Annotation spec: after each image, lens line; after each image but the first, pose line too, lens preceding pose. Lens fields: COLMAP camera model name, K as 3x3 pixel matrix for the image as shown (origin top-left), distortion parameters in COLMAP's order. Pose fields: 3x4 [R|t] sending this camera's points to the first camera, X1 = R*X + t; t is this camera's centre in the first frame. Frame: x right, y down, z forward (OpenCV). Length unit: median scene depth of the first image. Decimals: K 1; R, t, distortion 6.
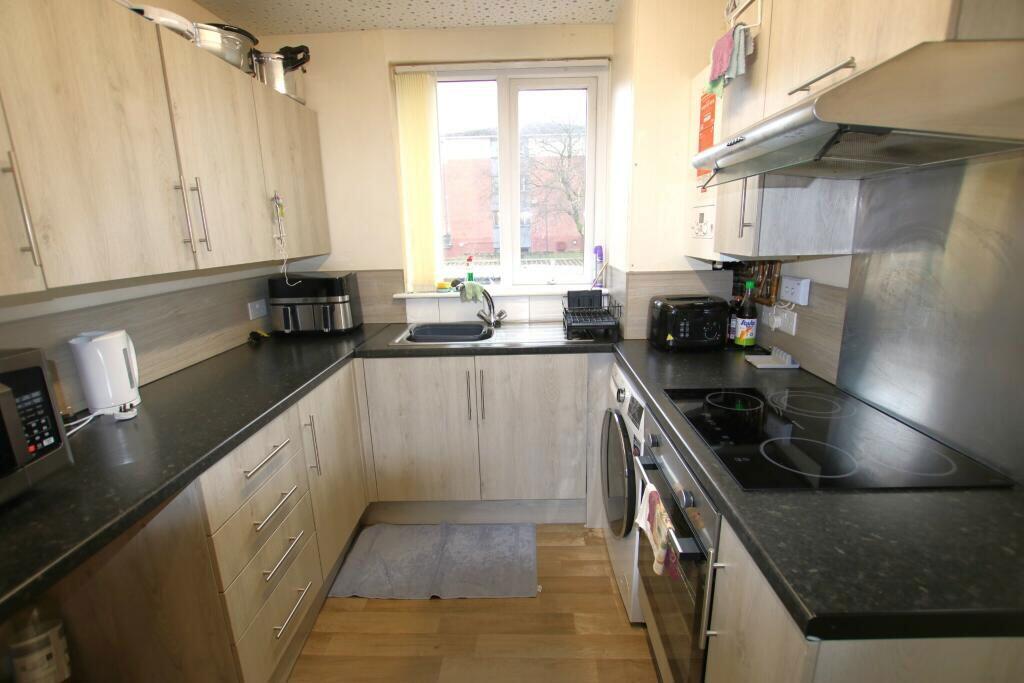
lens RADIAL K [[475.6, 0, 513.3], [0, 475.6, 345.6], [0, 0, 1]] dist [-0.031976, 0.004510]
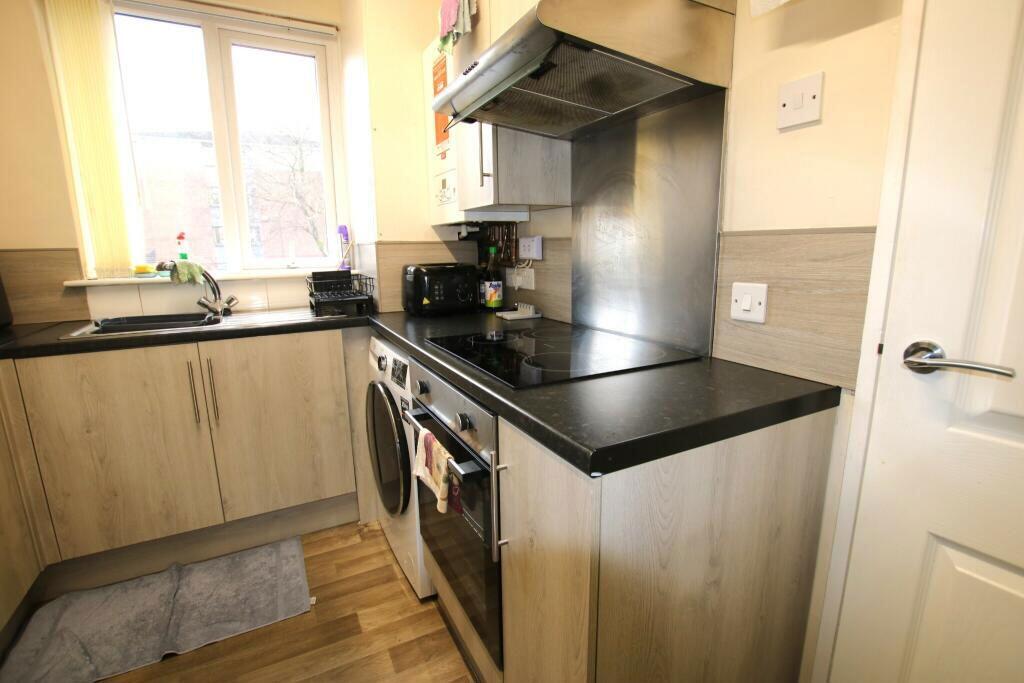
lens RADIAL K [[475.6, 0, 513.3], [0, 475.6, 345.6], [0, 0, 1]] dist [-0.031976, 0.004510]
pose [[0.870202, -0.086568, 0.485030, -0.001019], [0.108934, 0.993885, -0.018052, 0.106641], [-0.480502, 0.068545, 0.874311, 0.044778]]
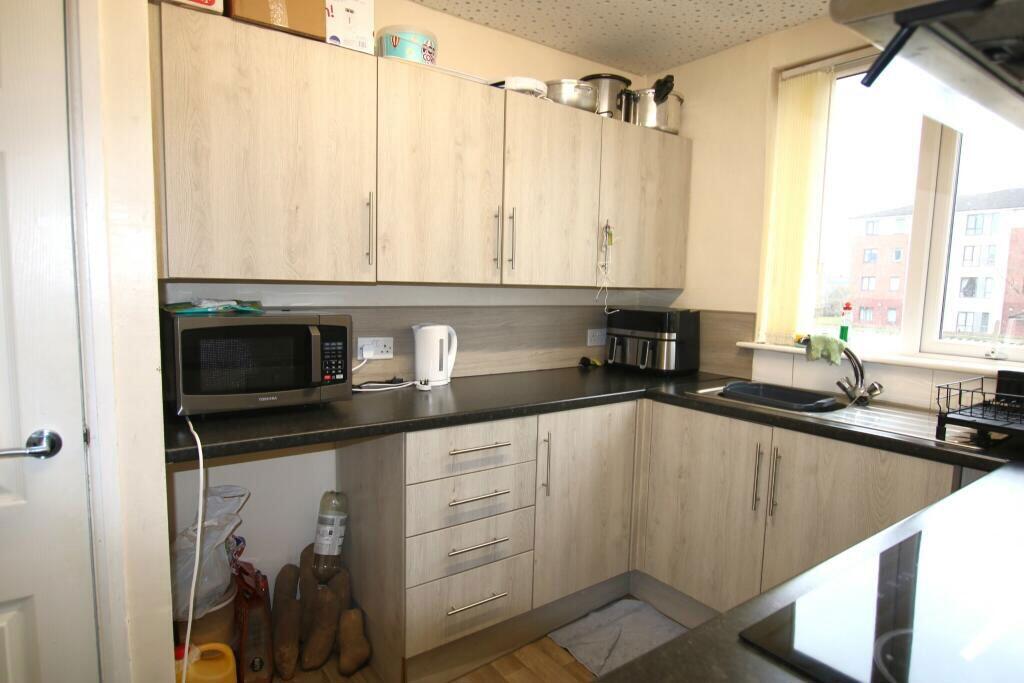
lens RADIAL K [[576.9, 0, 514.0], [0, 576.9, 345.0], [0, 0, 1]] dist [-0.018271, 0.000576]
pose [[0.599150, 0.119855, -0.791615, 0.392734], [-0.226334, 0.973757, -0.023873, 0.011143], [0.767980, 0.193473, 0.610554, 0.129972]]
